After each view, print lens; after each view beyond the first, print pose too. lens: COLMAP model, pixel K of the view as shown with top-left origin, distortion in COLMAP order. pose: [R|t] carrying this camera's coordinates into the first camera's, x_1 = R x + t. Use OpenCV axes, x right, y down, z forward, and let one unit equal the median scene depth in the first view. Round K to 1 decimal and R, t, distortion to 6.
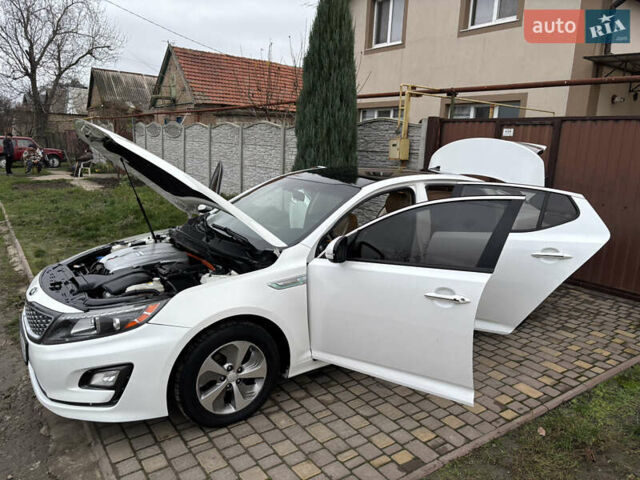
lens RADIAL K [[483.3, 0, 323.0], [0, 483.3, 238.4], [0, 0, 1]] dist [0.053378, -0.061156]
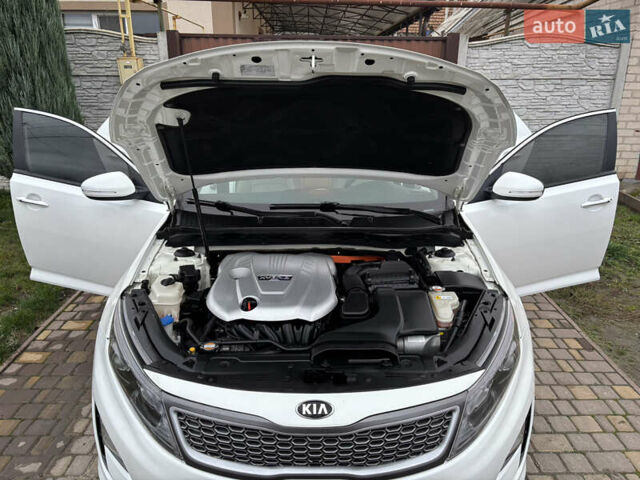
lens RADIAL K [[489.3, 0, 318.5], [0, 489.3, 239.1], [0, 0, 1]] dist [0.044776, -0.002144]
pose [[0.569470, -0.312740, 0.760196, -0.811205], [0.180275, 0.949800, 0.255697, -0.170957], [-0.802001, -0.008568, 0.597262, 0.606195]]
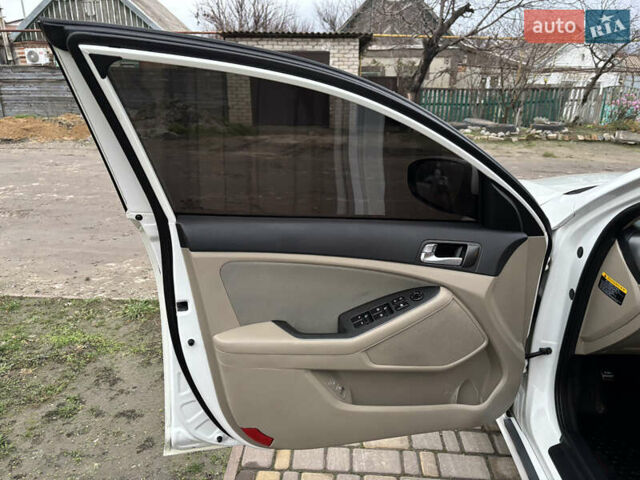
lens RADIAL K [[484.4, 0, 314.4], [0, 484.4, 239.6], [0, 0, 1]] dist [0.052836, -0.063323]
pose [[-0.626748, 0.232040, -0.743872, 0.411108], [-0.176839, 0.887369, 0.425798, -0.091310], [0.758891, 0.398413, -0.515123, 0.976486]]
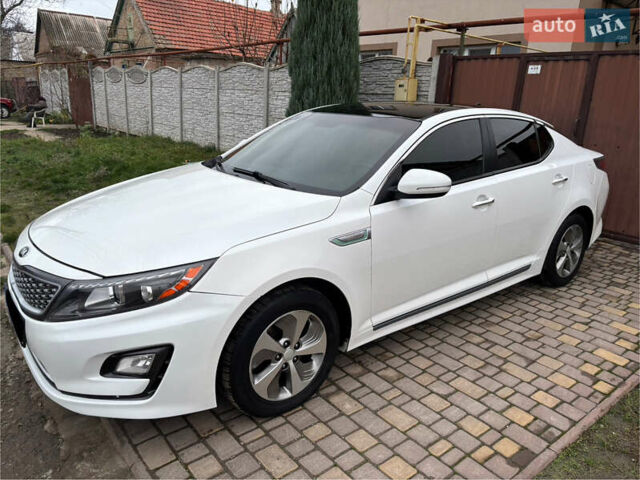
lens RADIAL K [[483.1, 0, 315.0], [0, 483.1, 237.3], [0, 0, 1]] dist [0.055085, -0.064810]
pose [[0.998011, -0.011763, 0.061927, -0.159955], [0.006308, 0.996139, 0.087559, 0.018497], [-0.062718, -0.086994, 0.994233, 0.183230]]
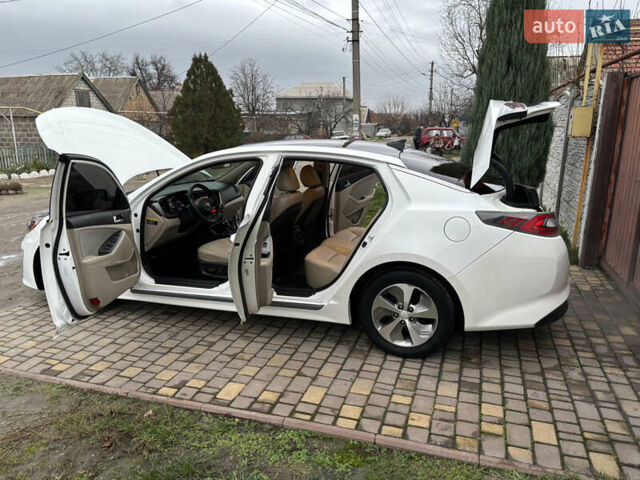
lens RADIAL K [[482.3, 0, 325.7], [0, 482.3, 239.9], [0, 0, 1]] dist [0.026119, -0.008551]
pose [[0.601128, 0.153971, -0.784180, 1.157898], [-0.136192, 0.986647, 0.089324, -0.054301], [0.787463, 0.053104, 0.614071, 0.589715]]
